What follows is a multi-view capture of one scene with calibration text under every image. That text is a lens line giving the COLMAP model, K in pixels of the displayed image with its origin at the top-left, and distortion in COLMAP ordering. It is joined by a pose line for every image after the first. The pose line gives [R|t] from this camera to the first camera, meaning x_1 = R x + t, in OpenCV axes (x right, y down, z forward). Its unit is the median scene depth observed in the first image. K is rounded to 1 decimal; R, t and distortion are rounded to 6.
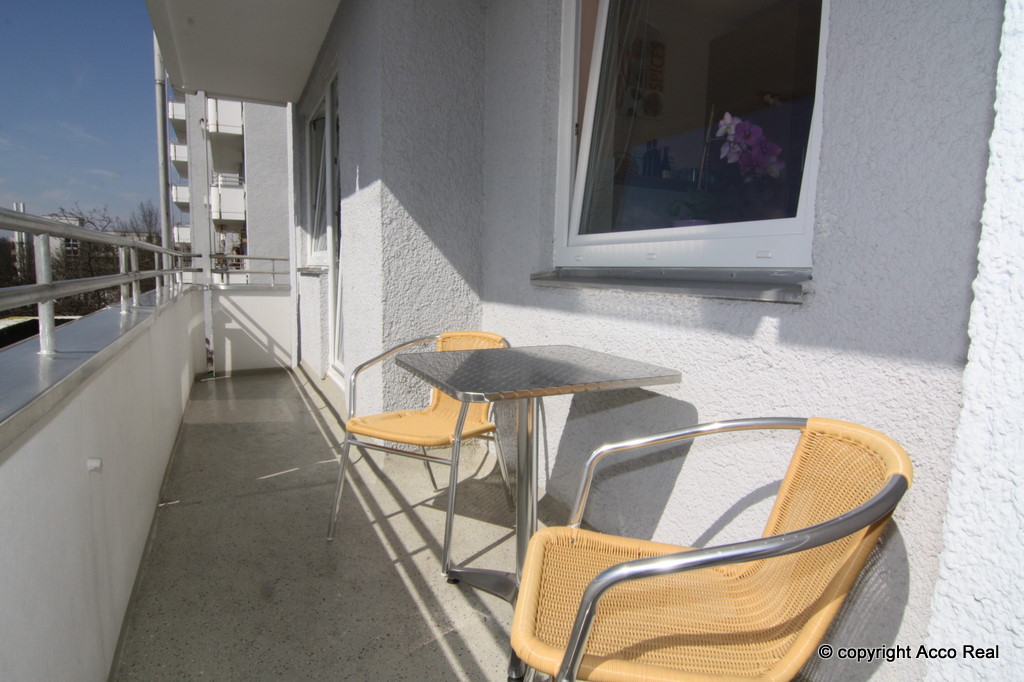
lens RADIAL K [[580.2, 0, 507.7], [0, 580.2, 344.2], [0, 0, 1]] dist [-0.009372, -0.008849]
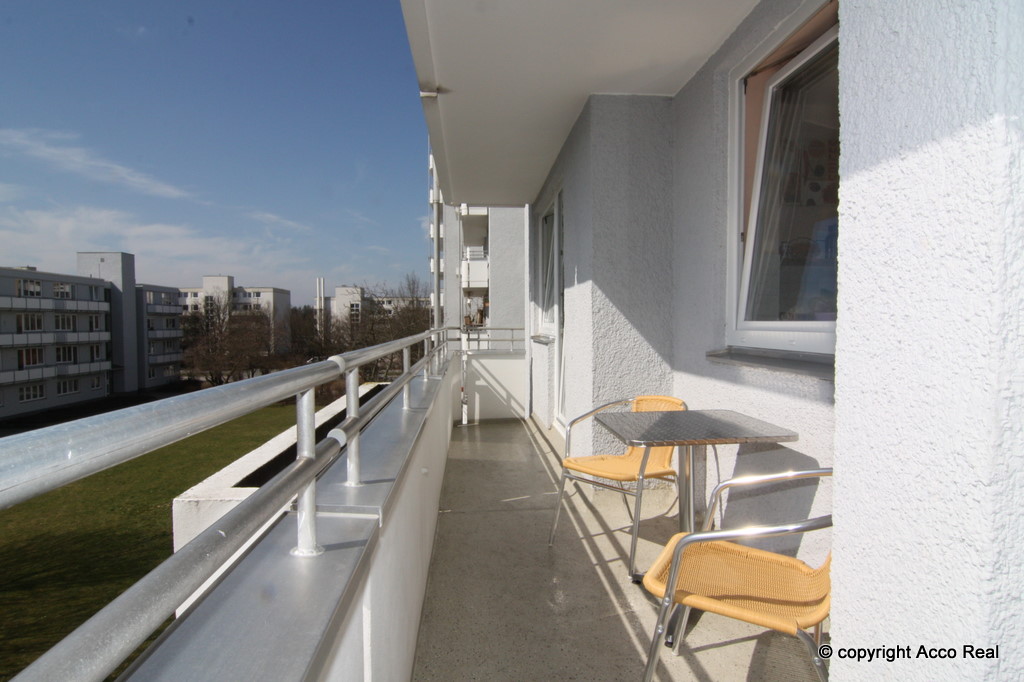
lens RADIAL K [[580.2, 0, 513.5], [0, 580.2, 338.4], [0, 0, 1]] dist [-0.009372, -0.008849]
pose [[0.930883, -0.015442, -0.364992, 0.097050], [-0.021237, 0.995129, -0.096266, -0.016550], [0.364700, 0.097363, 0.926020, -0.285615]]
